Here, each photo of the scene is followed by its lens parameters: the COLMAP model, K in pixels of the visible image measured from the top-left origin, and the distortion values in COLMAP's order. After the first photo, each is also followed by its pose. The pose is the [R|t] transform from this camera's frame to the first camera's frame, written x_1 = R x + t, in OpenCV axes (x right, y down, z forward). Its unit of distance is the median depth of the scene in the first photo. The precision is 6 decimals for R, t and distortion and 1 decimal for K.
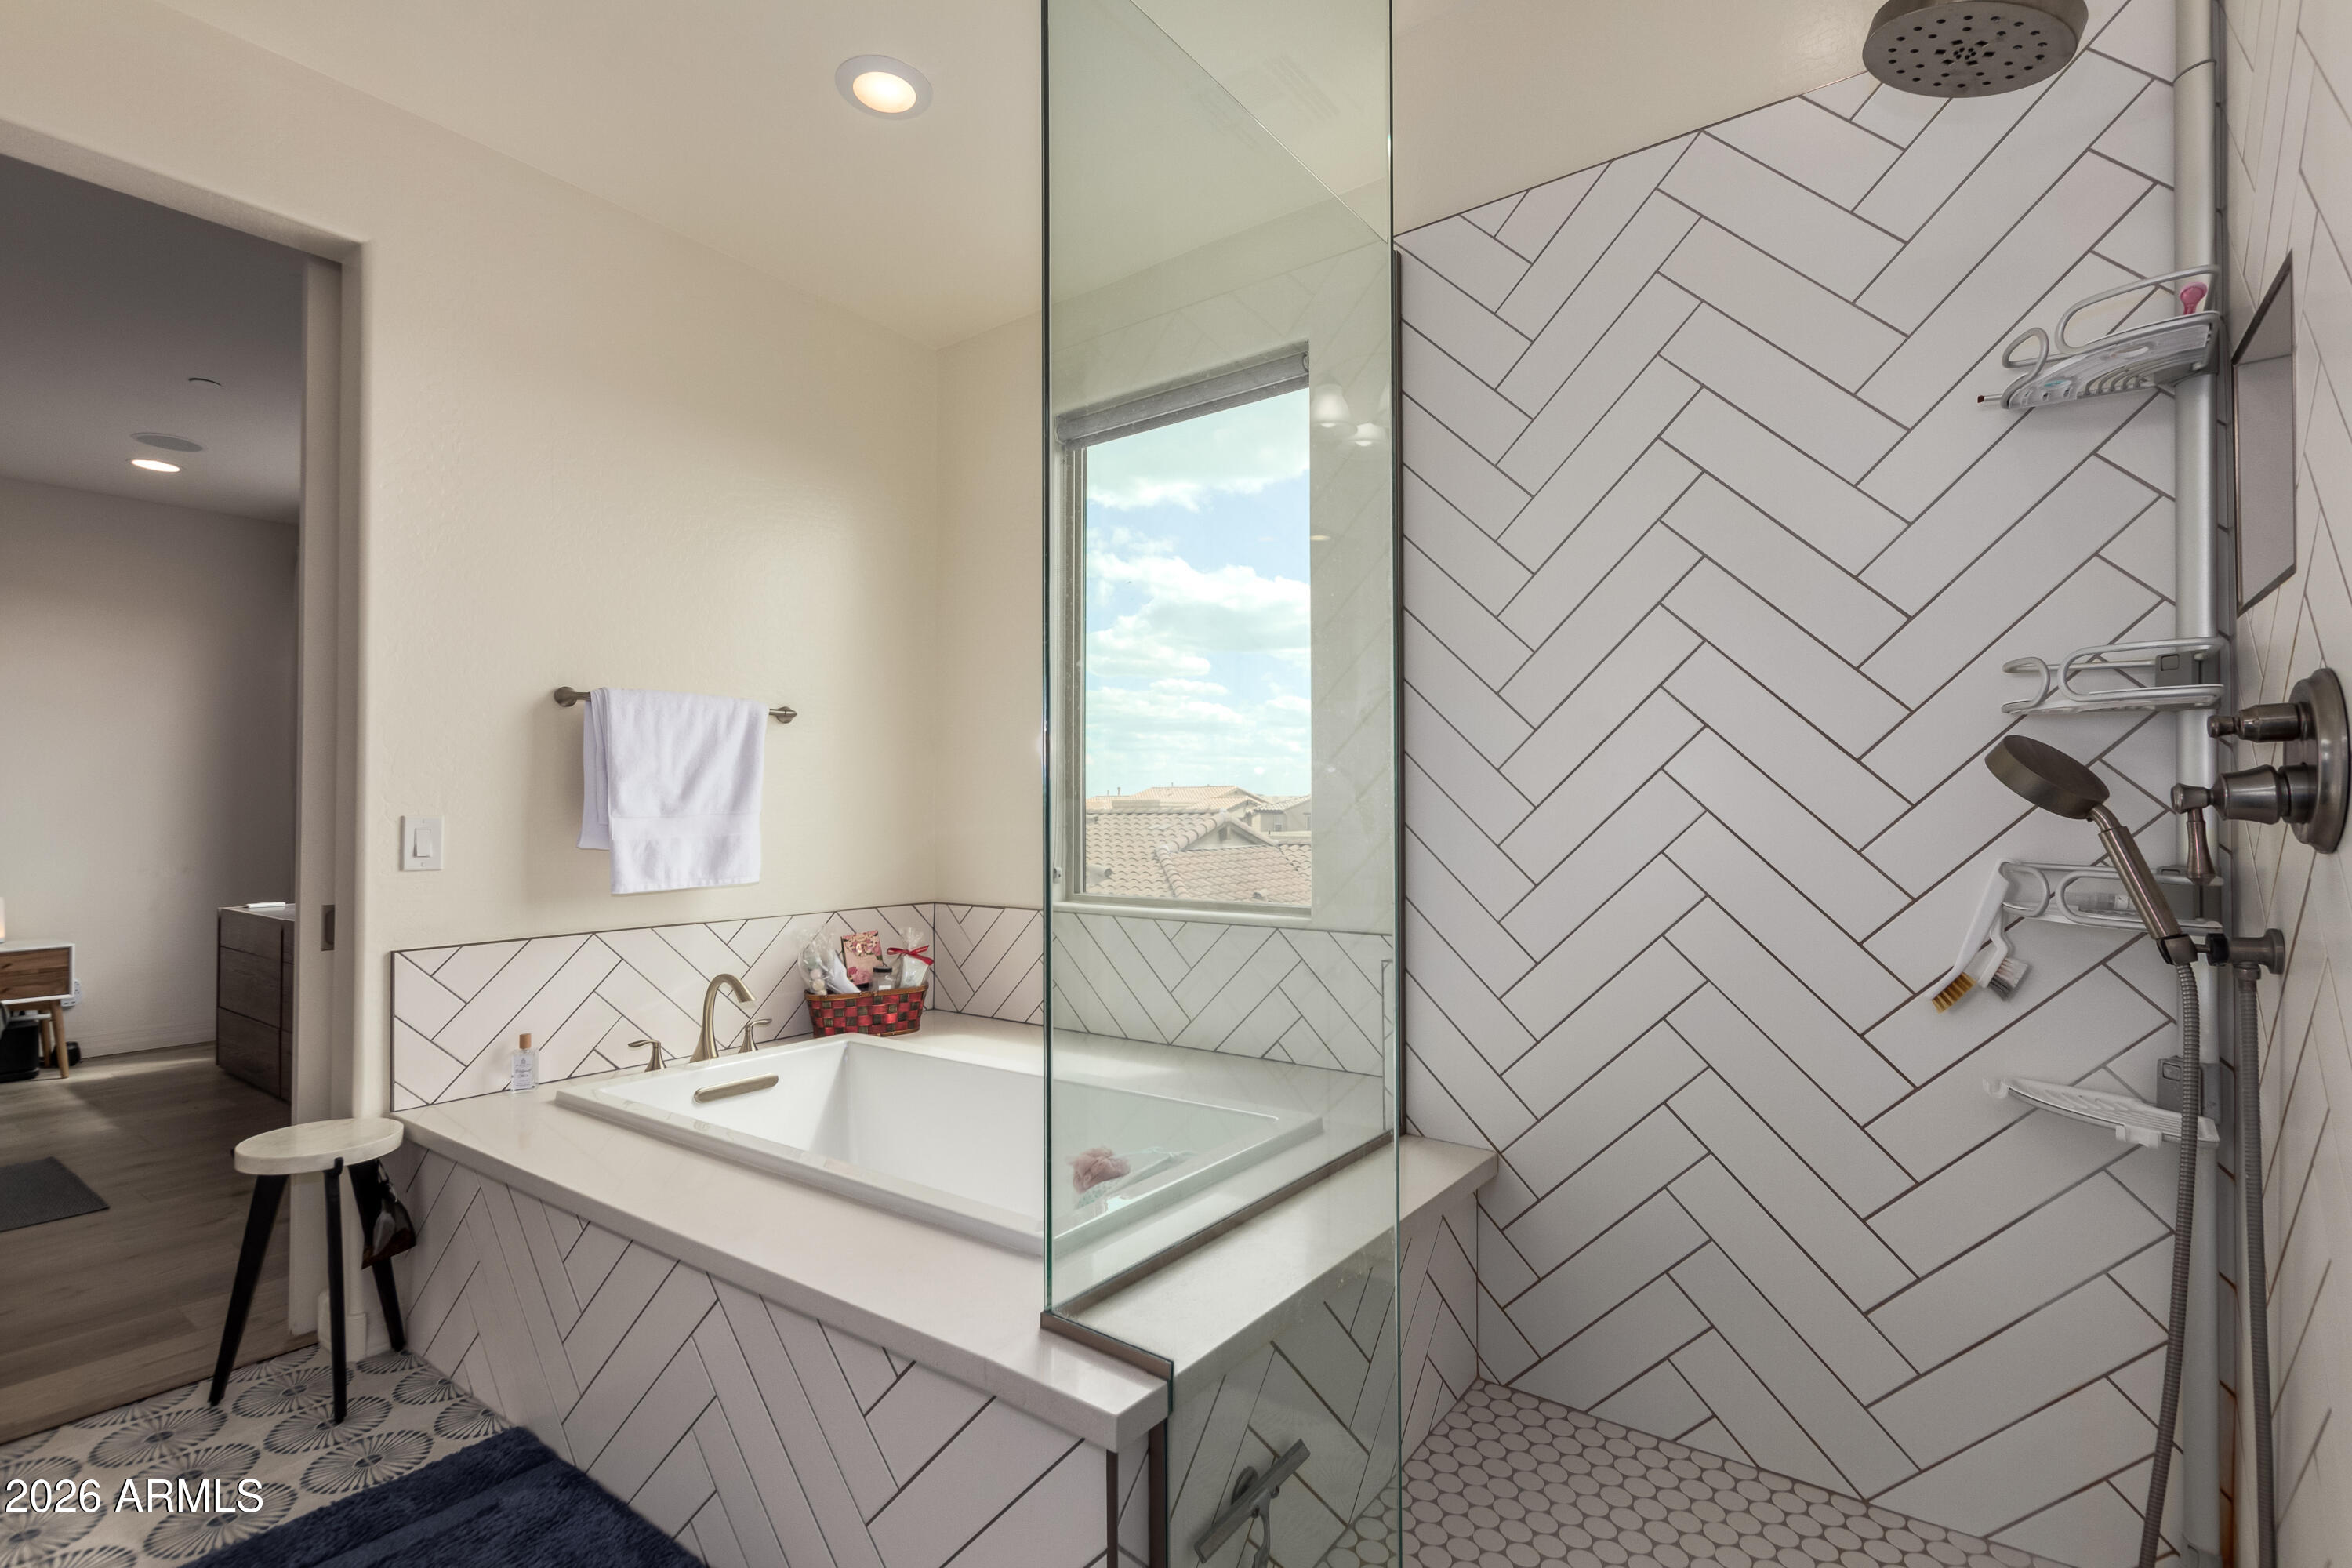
lens RADIAL K [[1085.2, 0, 1174.5], [0, 1085.2, 794.9], [0, 0, 1]] dist [0.002264, -0.002553]
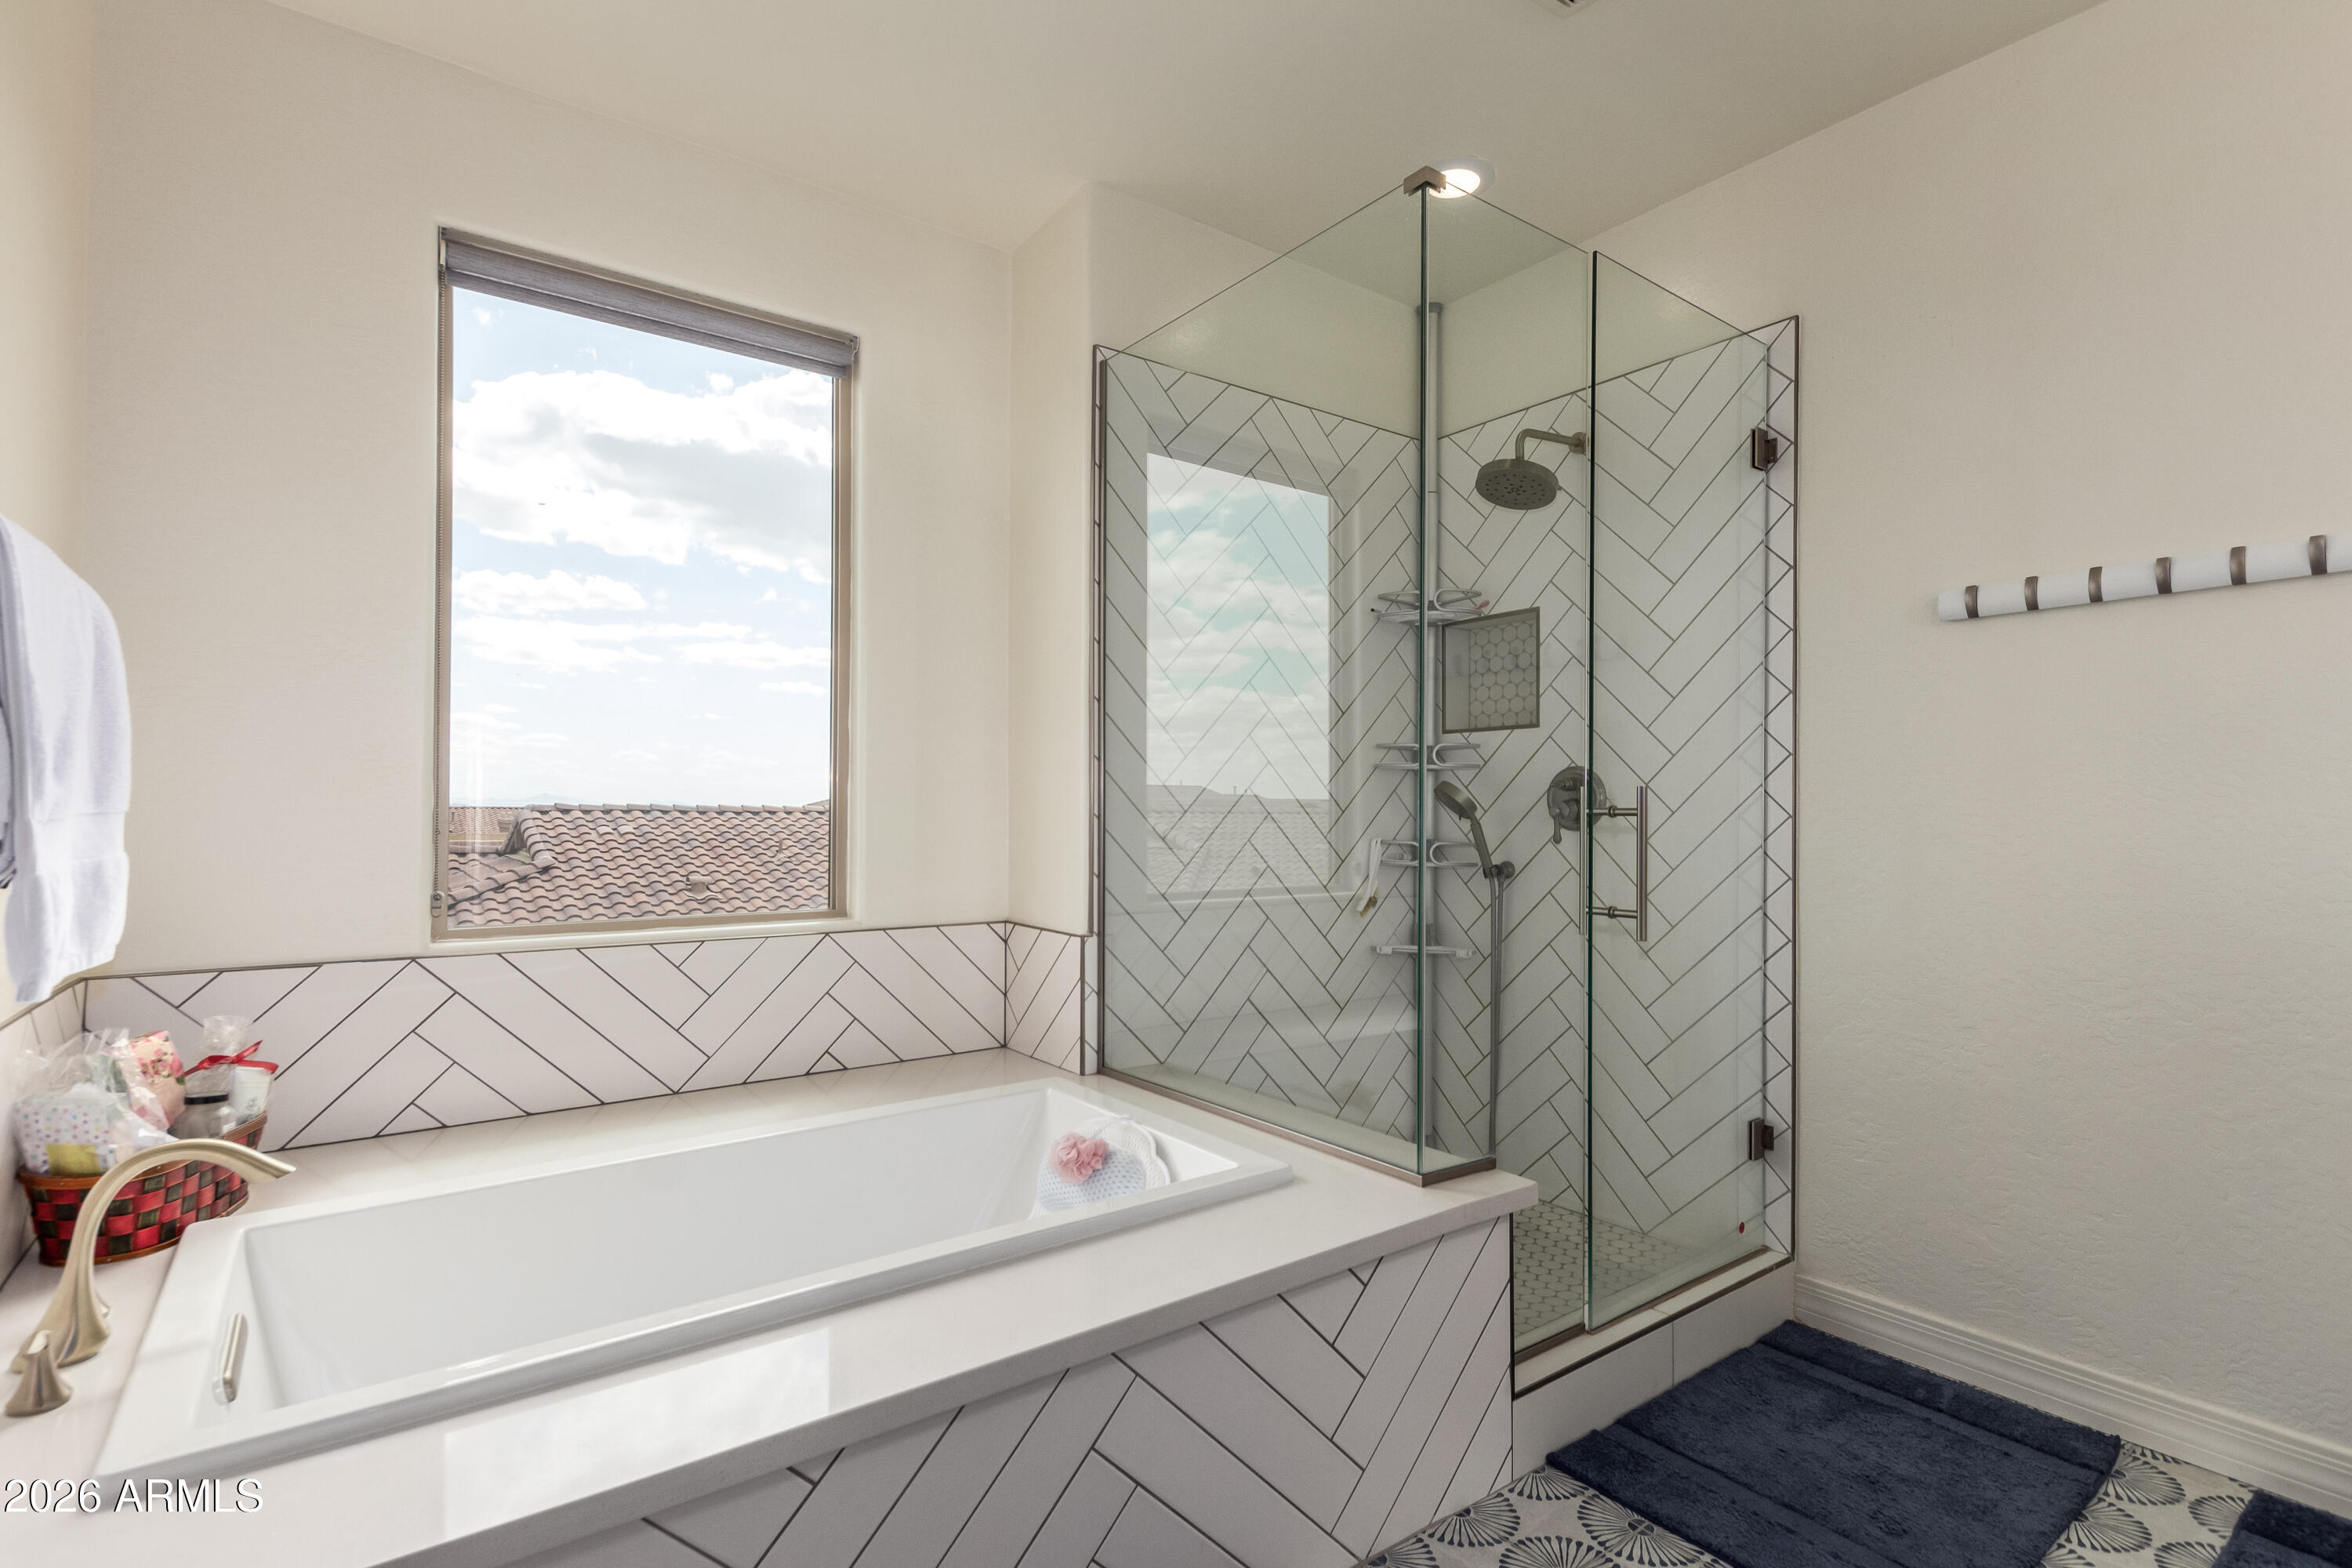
lens RADIAL K [[1085.2, 0, 1167.7], [0, 1085.2, 794.3], [0, 0, 1]] dist [0.002264, -0.002553]
pose [[0.311480, 0.019086, 0.950061, -0.953695], [-0.016691, 0.999754, -0.014612, 0.010089], [-0.950106, -0.011306, 0.311722, 0.541249]]
